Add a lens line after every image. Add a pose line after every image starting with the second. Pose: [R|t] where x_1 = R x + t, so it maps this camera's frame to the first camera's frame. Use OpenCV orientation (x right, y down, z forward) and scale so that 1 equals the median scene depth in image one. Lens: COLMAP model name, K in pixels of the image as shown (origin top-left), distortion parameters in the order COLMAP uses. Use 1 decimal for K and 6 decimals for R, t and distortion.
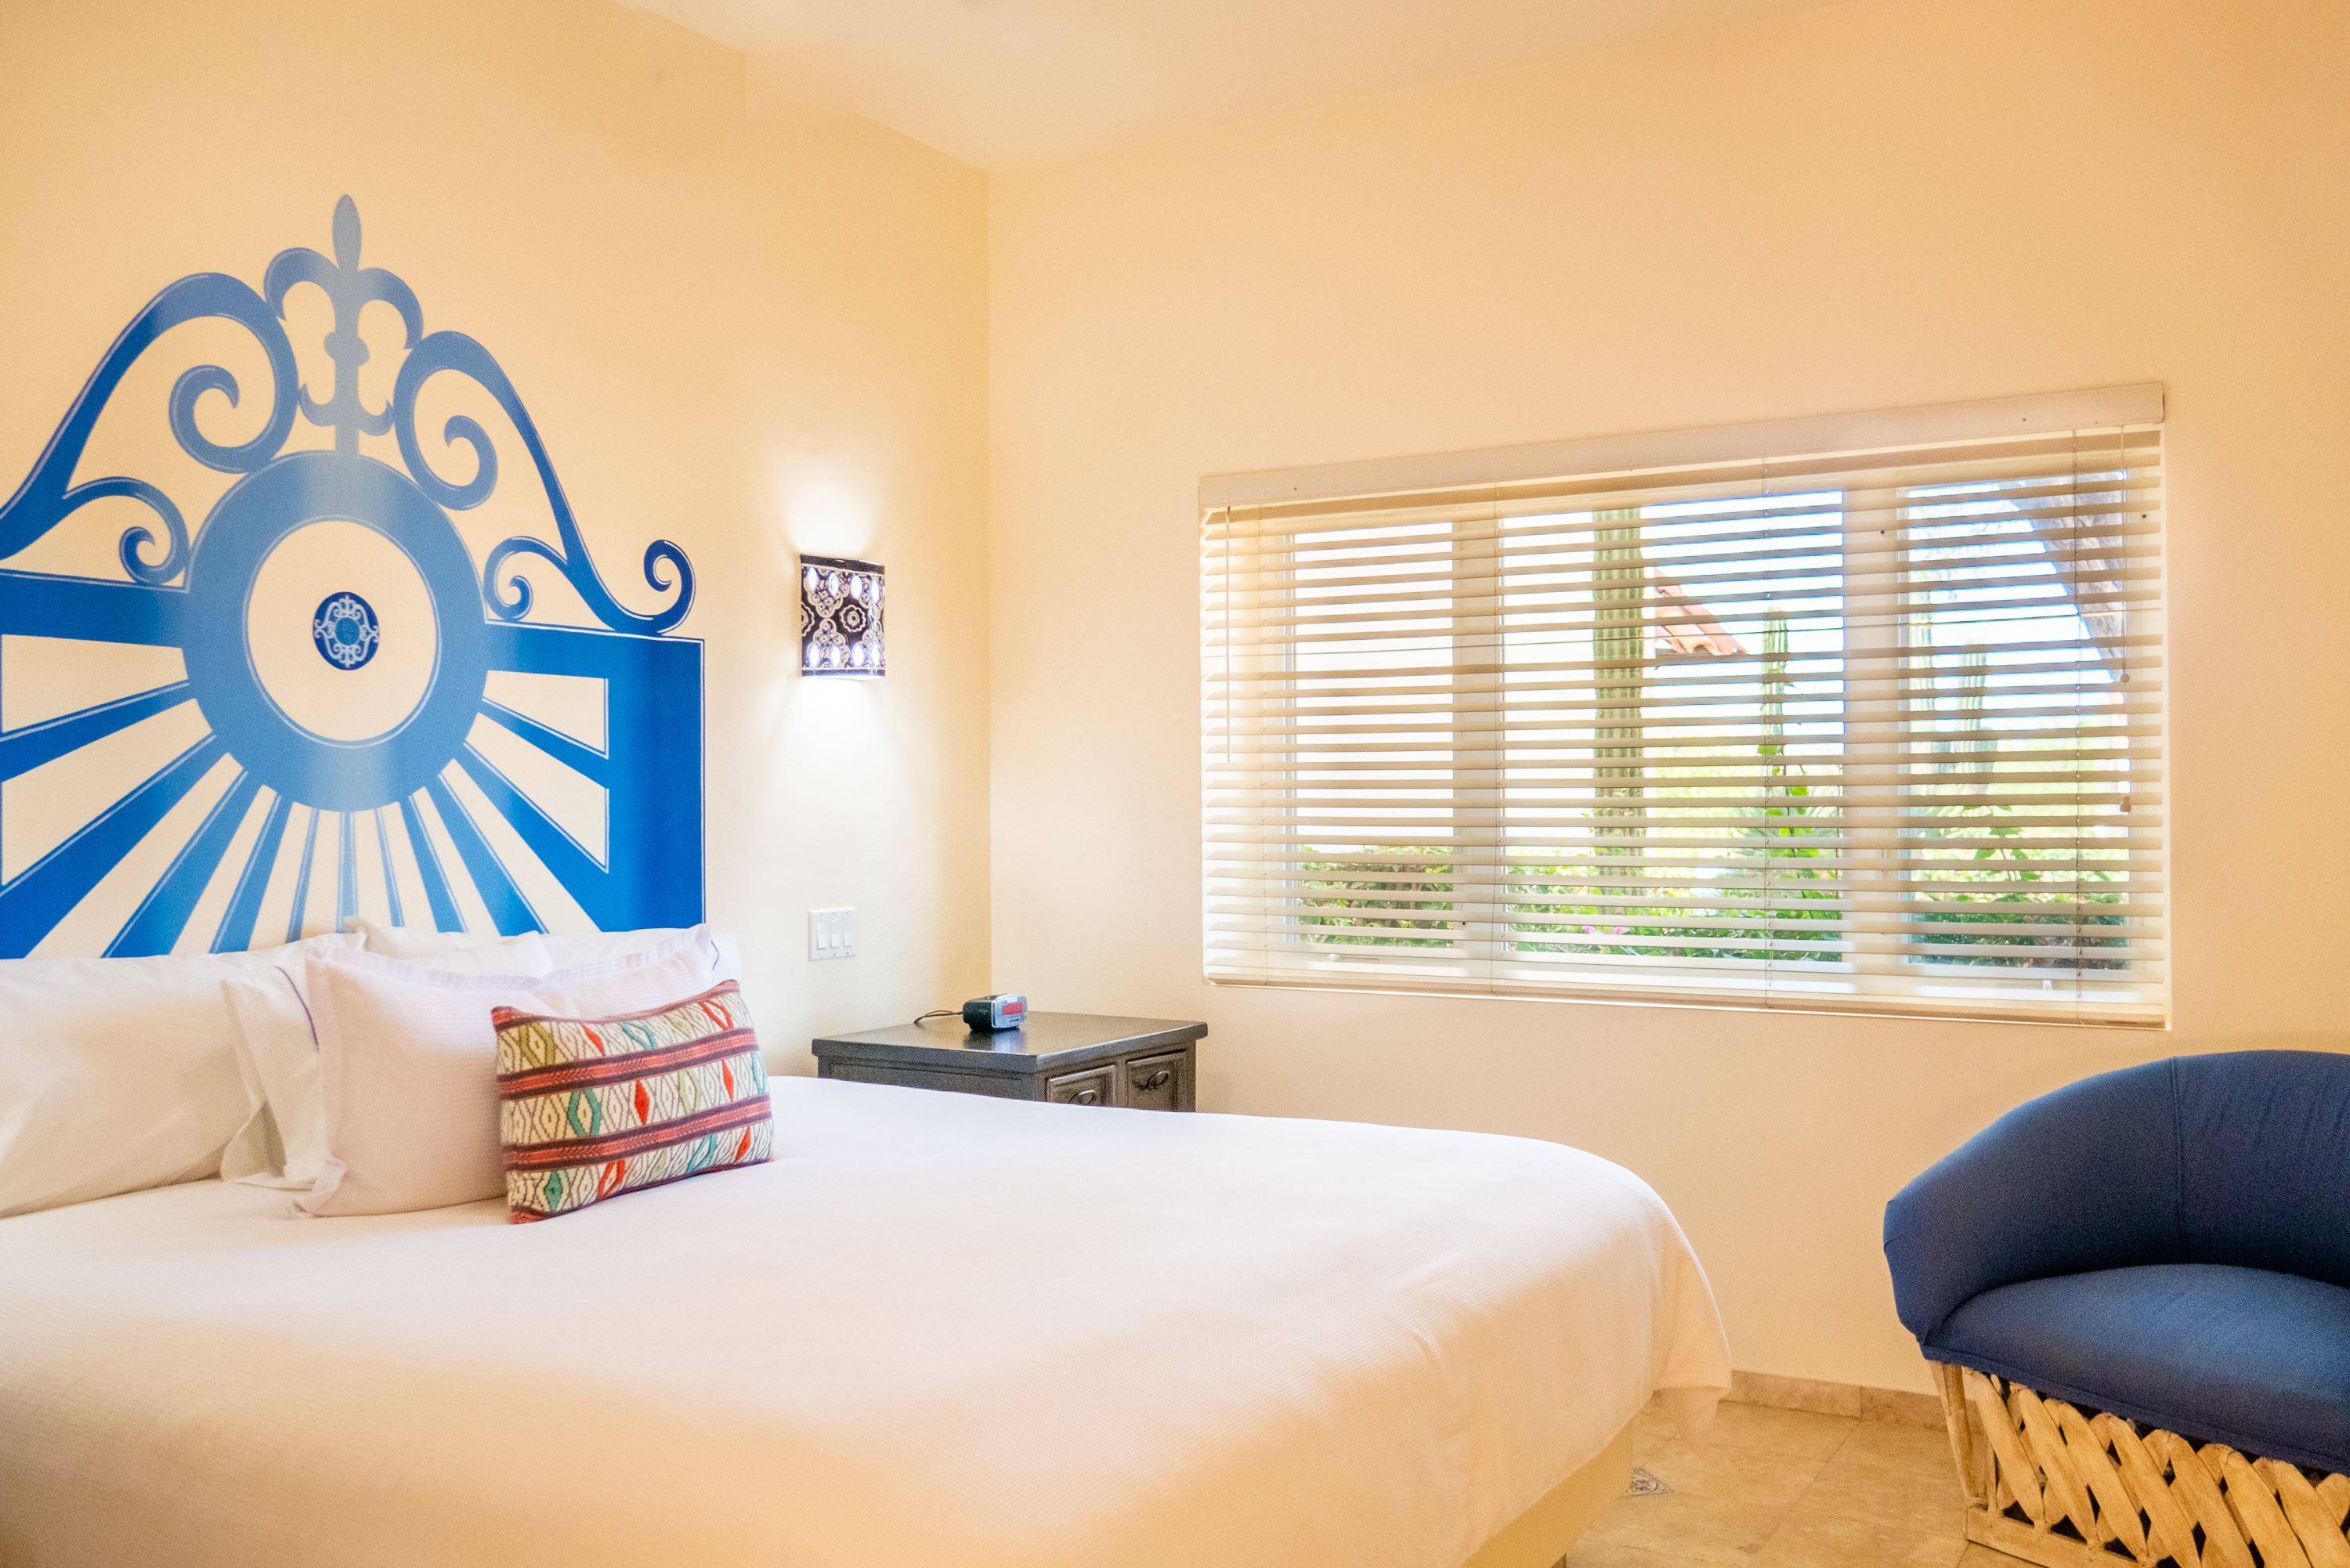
lens RADIAL K [[1998.1, 0, 1183.9], [0, 1998.1, 776.2], [0, 0, 1]] dist [-0.004037, -0.012375]
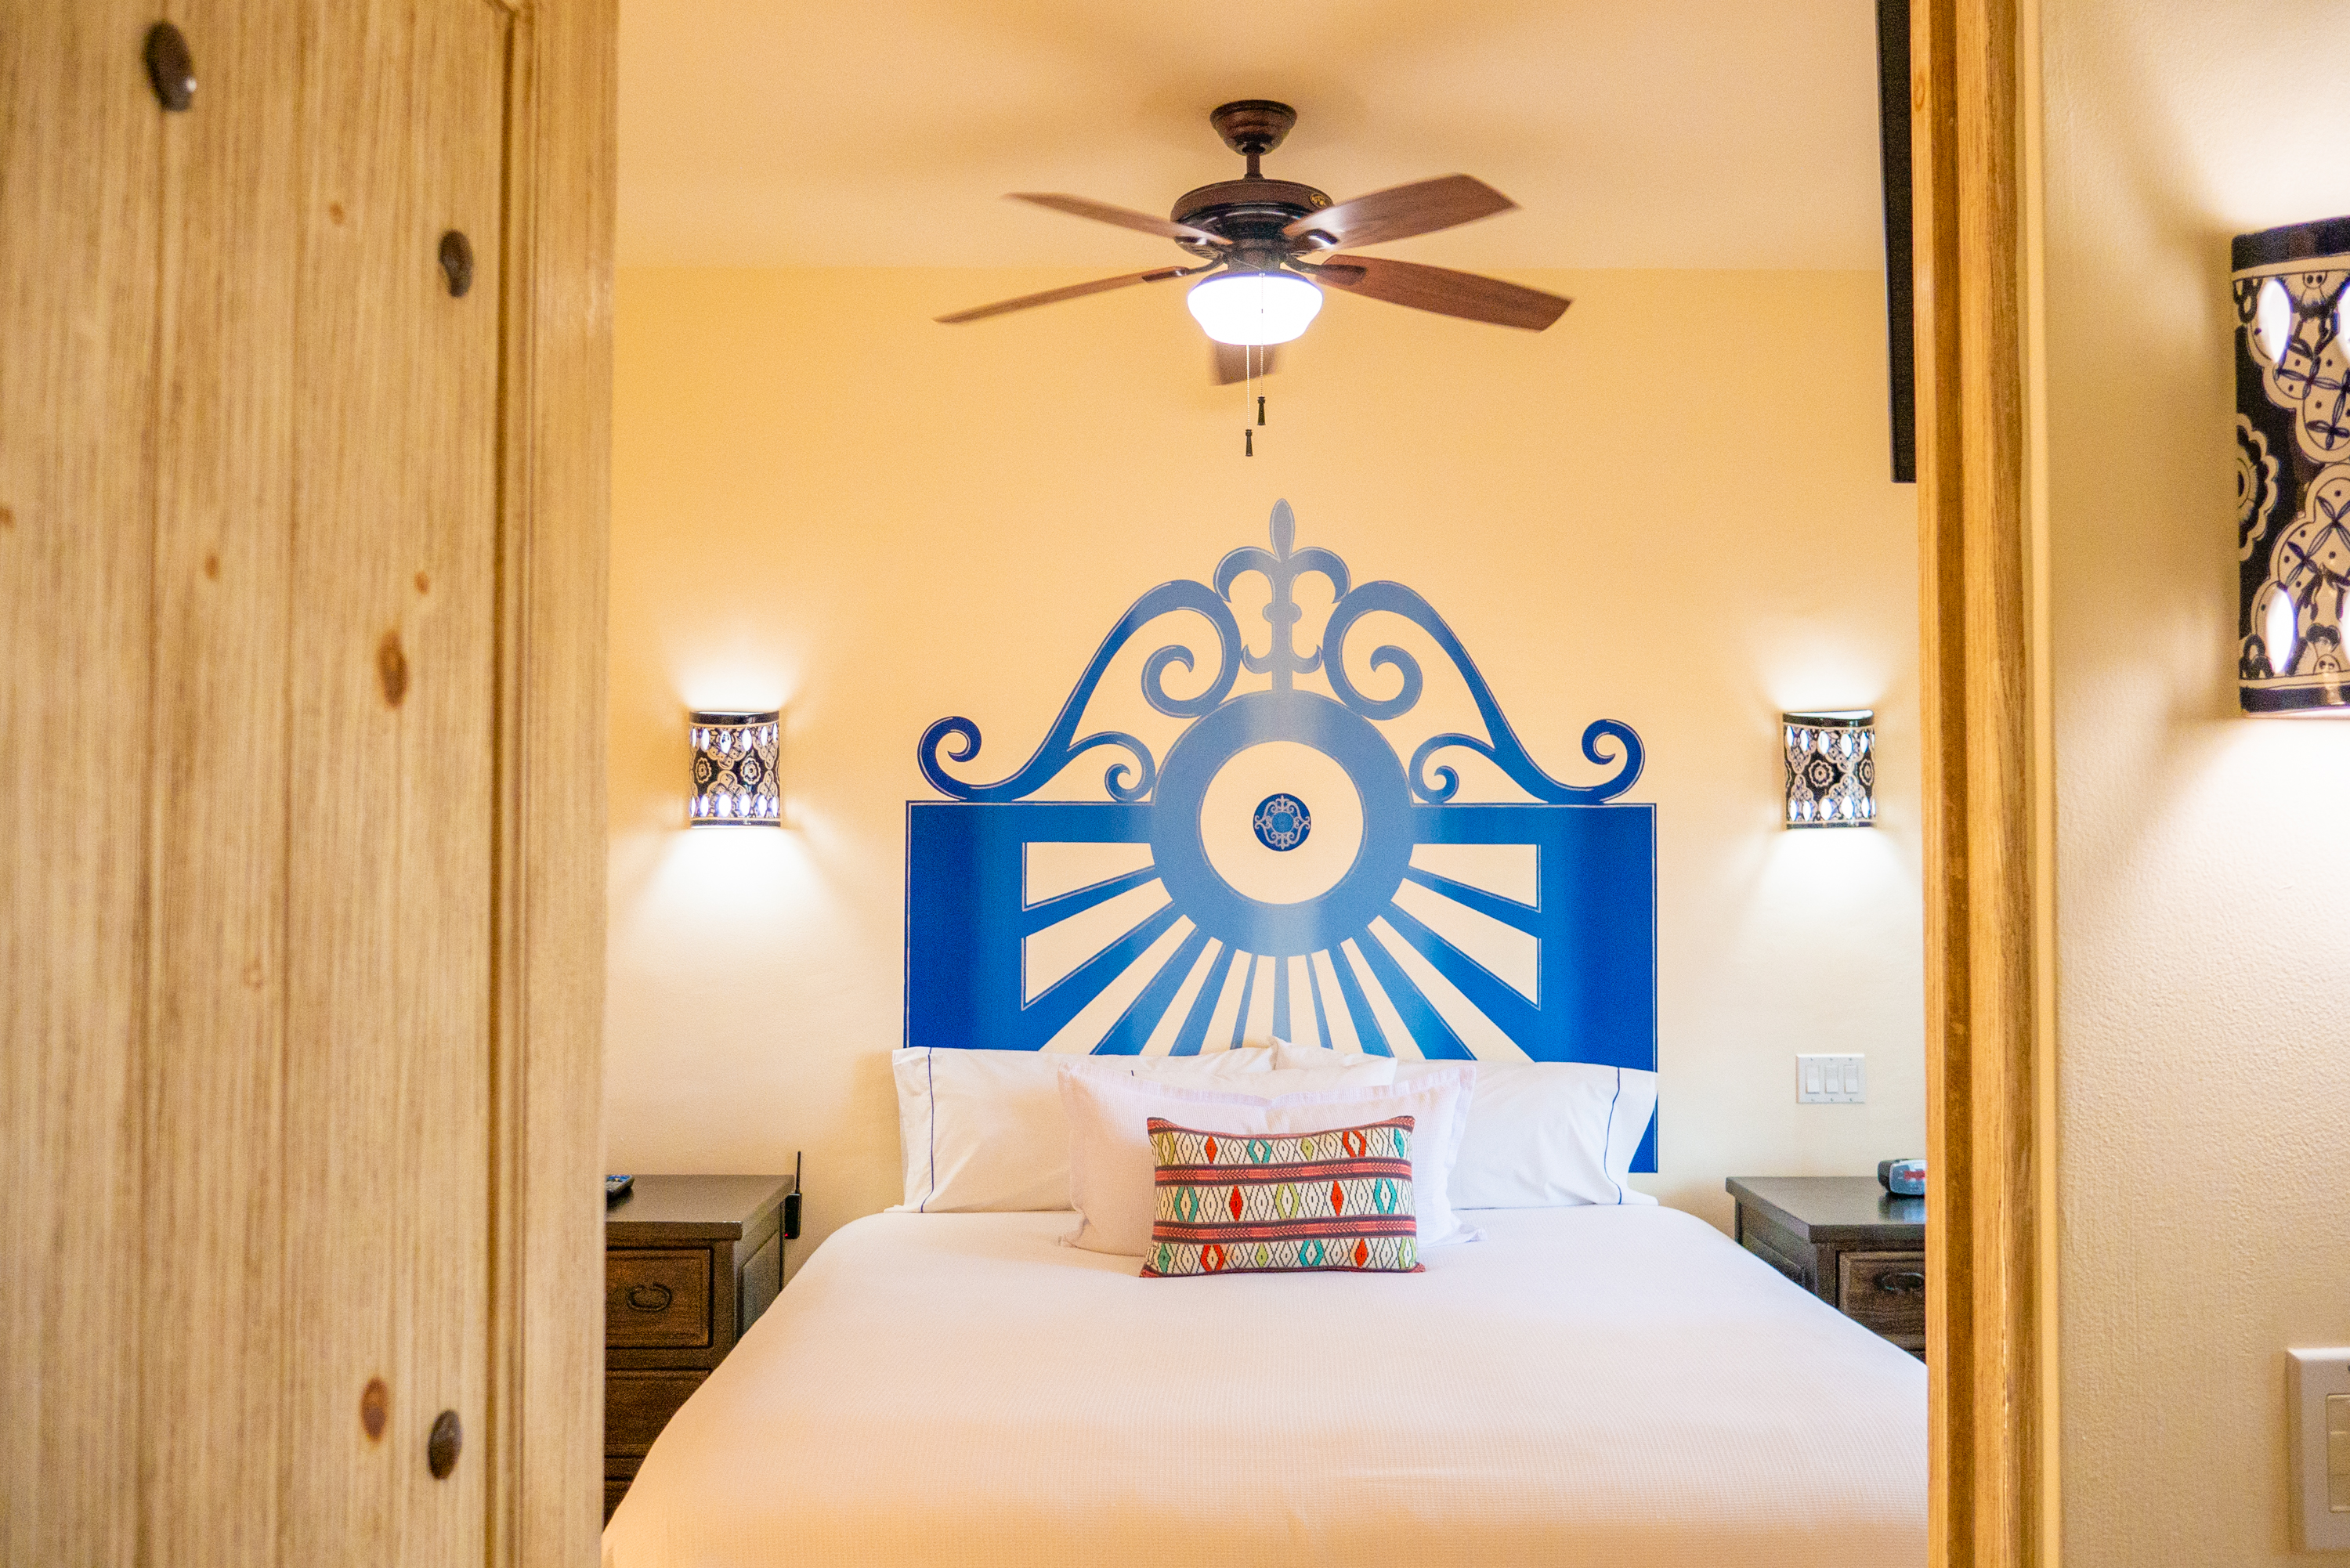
lens RADIAL K [[1998.1, 0, 1193.7], [0, 1998.1, 772.1], [0, 0, 1]] dist [-0.004037, -0.012375]
pose [[0.519141, -0.029566, -0.854177, 0.706937], [0.008648, 0.999532, -0.029341, -0.067943], [0.854645, 0.007845, 0.519154, 0.249672]]
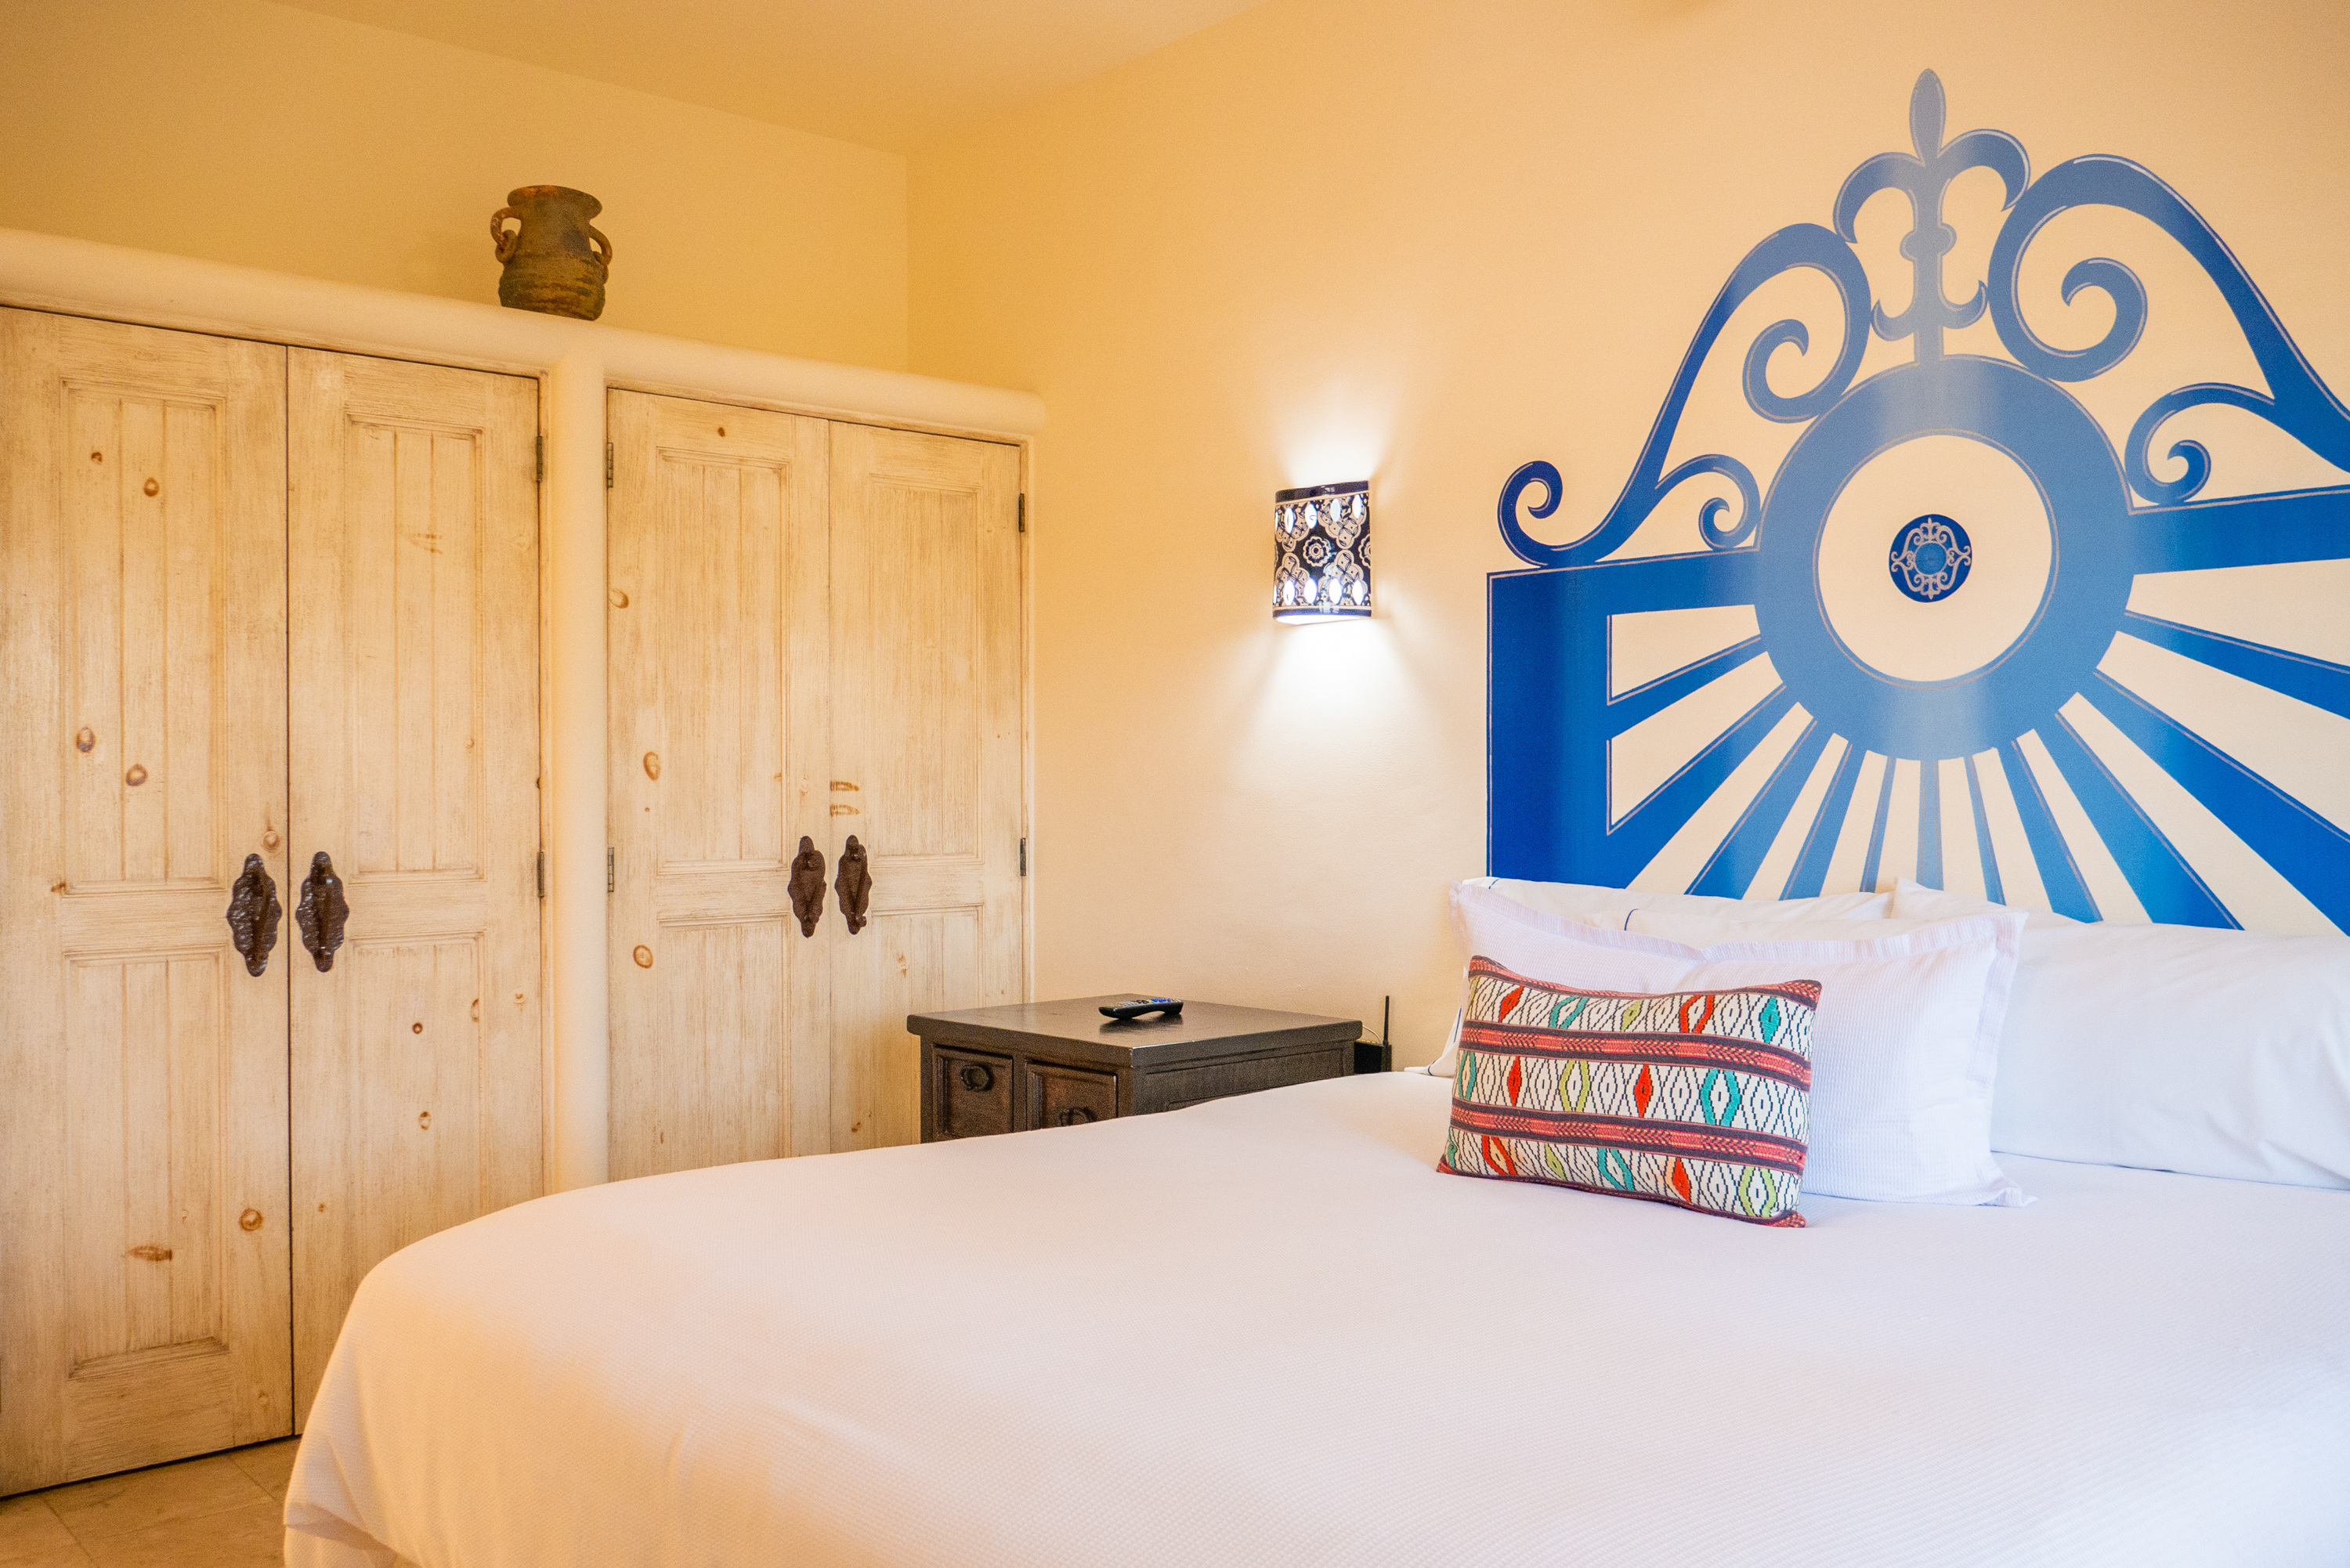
lens RADIAL K [[1998.1, 0, 1187.0], [0, 1998.1, 766.0], [0, 0, 1]] dist [-0.004037, -0.012375]
pose [[-0.308806, -0.002118, -0.951123, 0.536679], [0.021474, 0.999727, -0.009198, 0.021506], [0.950882, -0.023265, -0.308677, 0.962684]]
